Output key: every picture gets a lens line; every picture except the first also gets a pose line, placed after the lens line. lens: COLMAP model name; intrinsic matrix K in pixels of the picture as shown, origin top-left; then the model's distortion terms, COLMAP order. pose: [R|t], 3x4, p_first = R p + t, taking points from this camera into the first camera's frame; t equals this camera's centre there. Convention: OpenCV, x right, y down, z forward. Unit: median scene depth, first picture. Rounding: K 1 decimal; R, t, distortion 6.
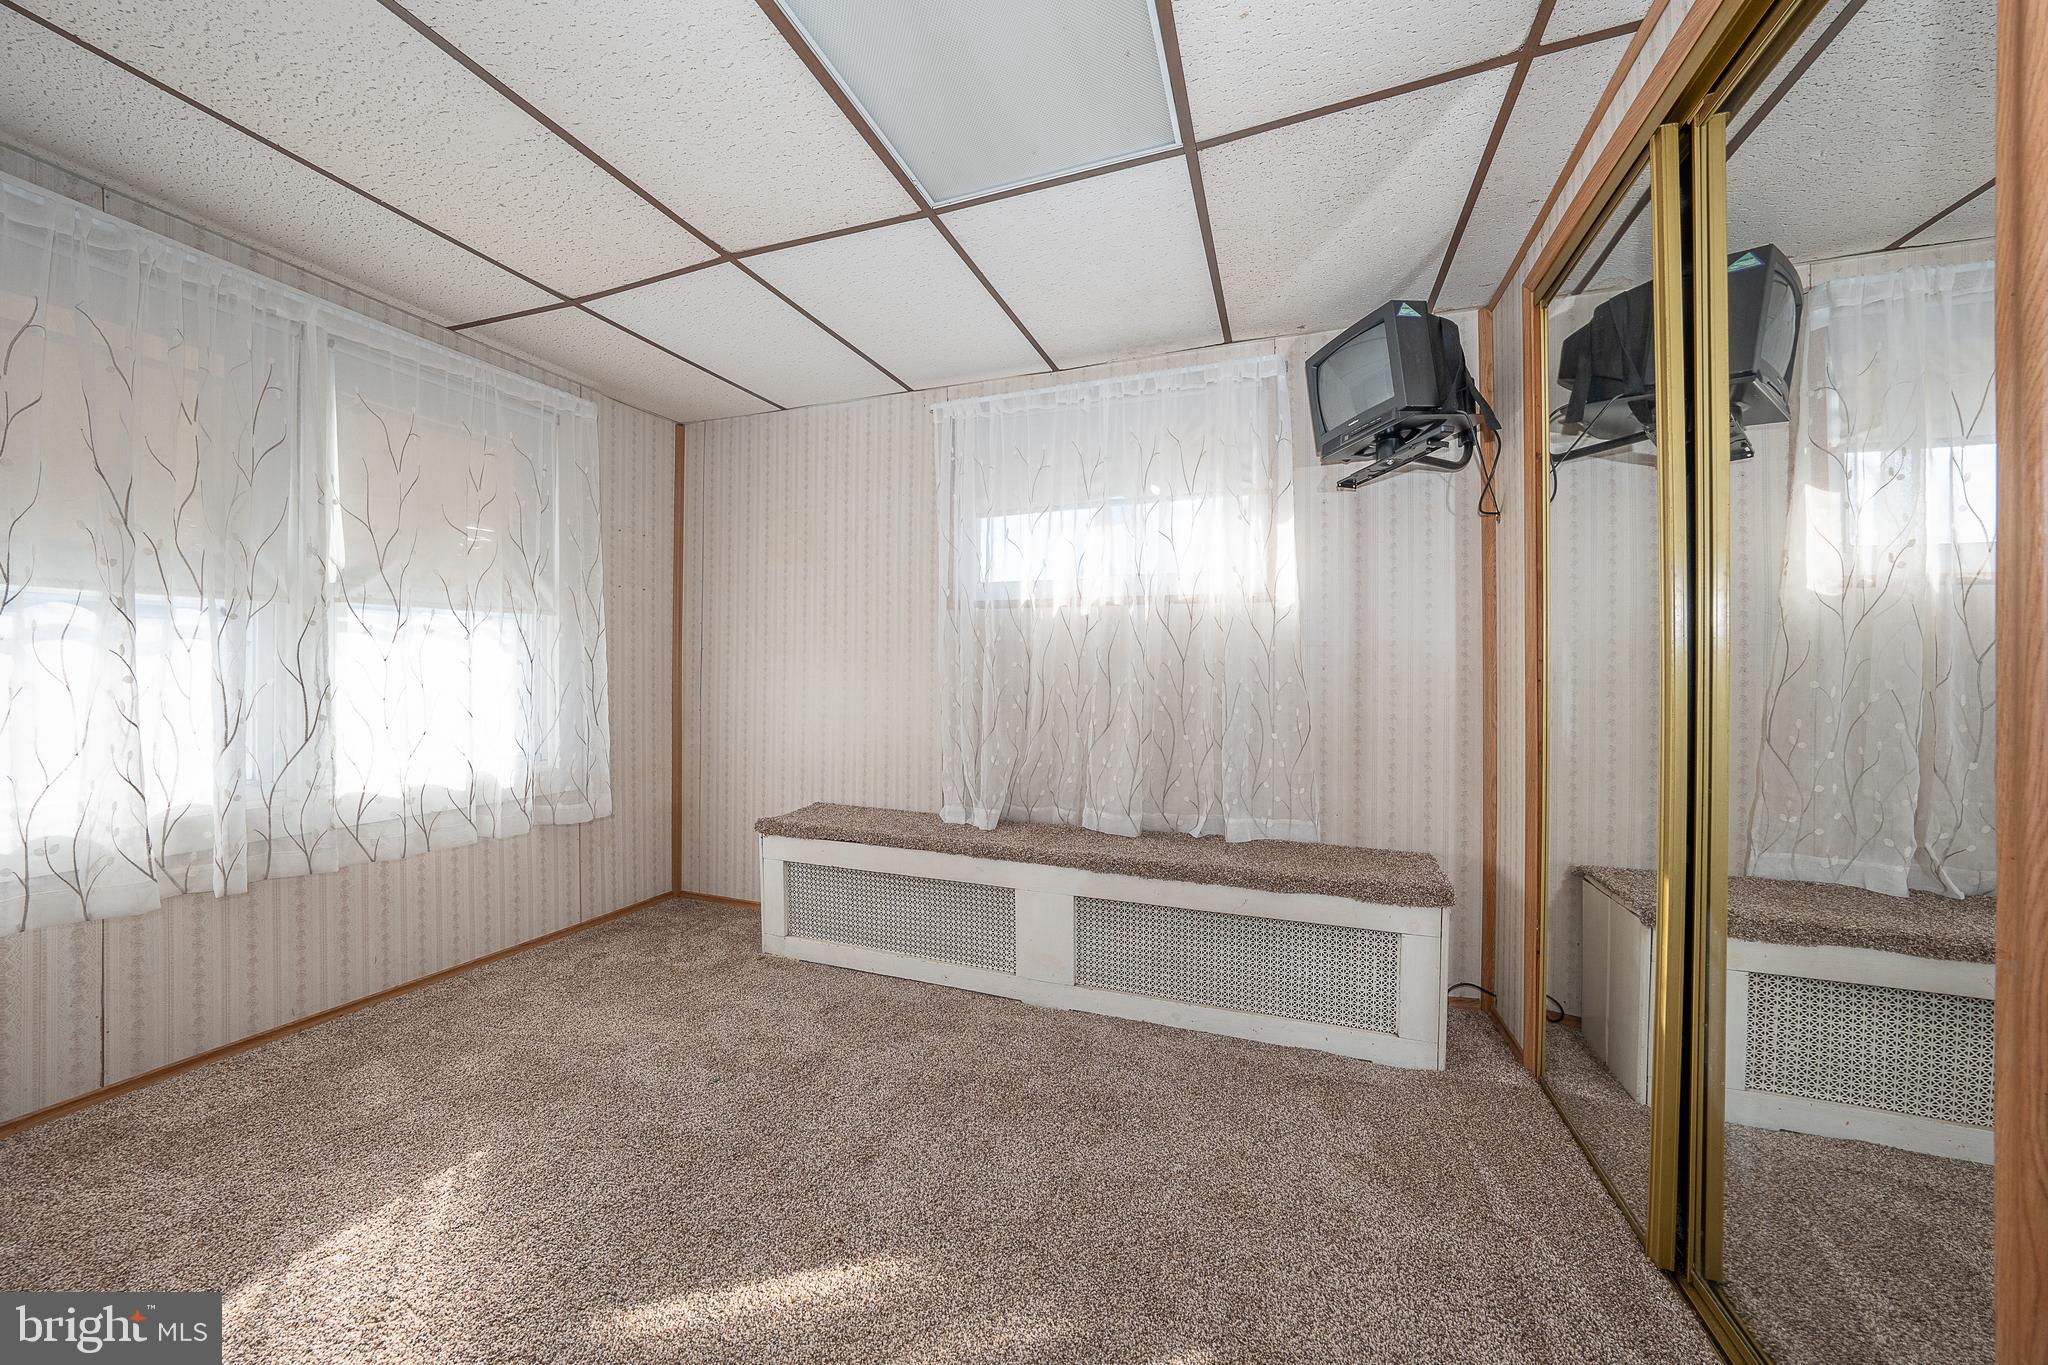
lens RADIAL K [[705.1, 0, 1025.8], [0, 705.1, 675.7], [0, 0, 1]] dist [-0.030848, 0.006703]
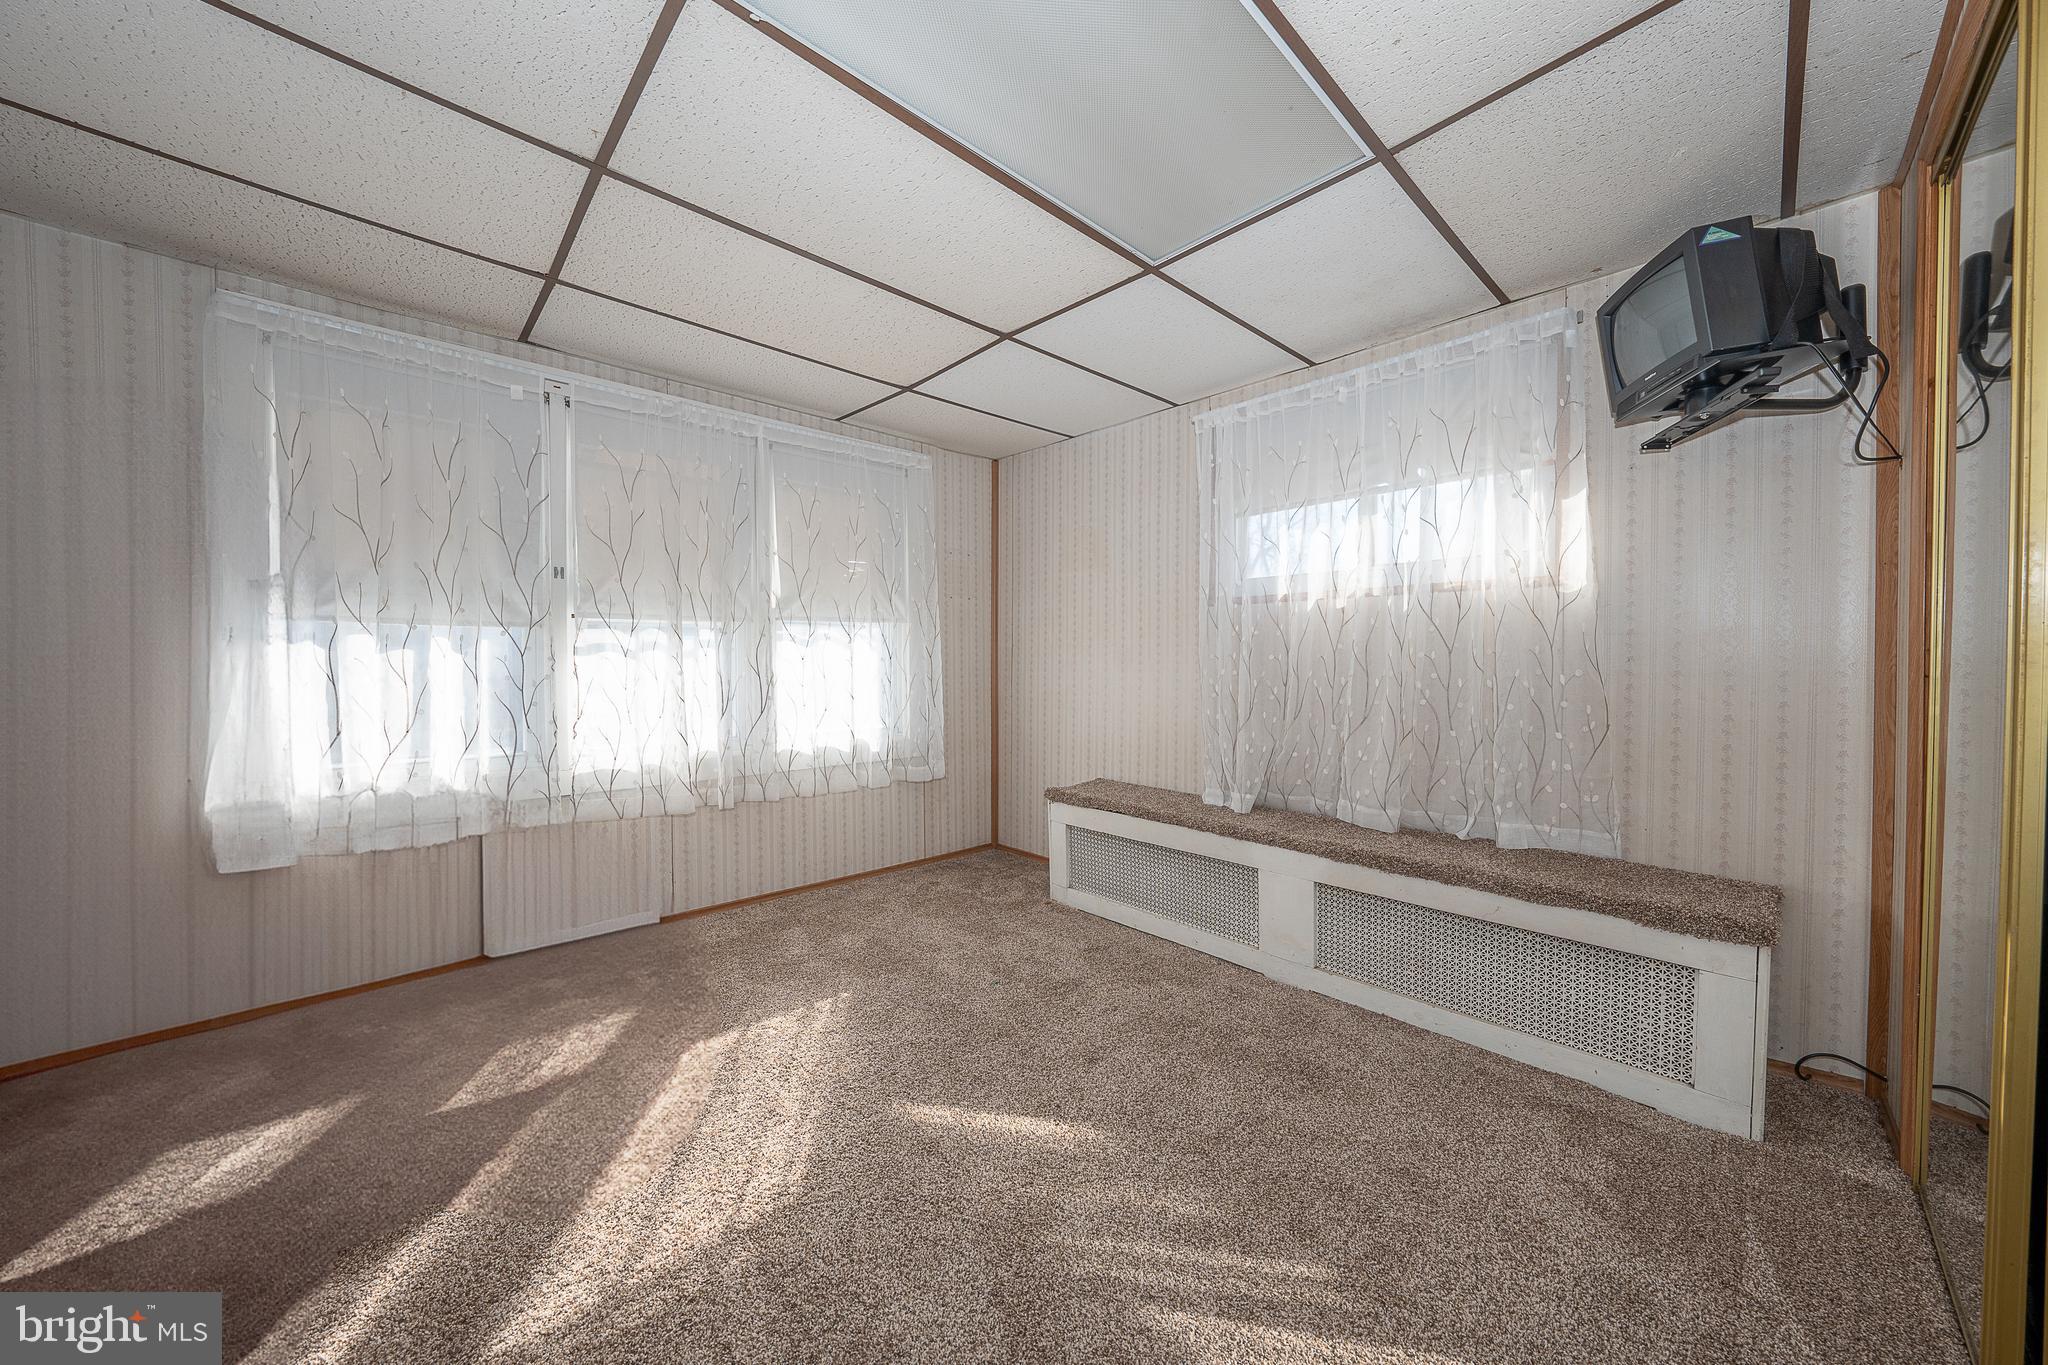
lens RADIAL K [[705.1, 0, 1025.8], [0, 705.1, 675.7], [0, 0, 1]] dist [-0.030848, 0.006703]
pose [[0.892603, 0.002918, -0.450834, 0.152075], [0.005208, 0.999846, 0.016782, -0.009511], [0.450814, -0.017327, 0.892450, -0.106123]]
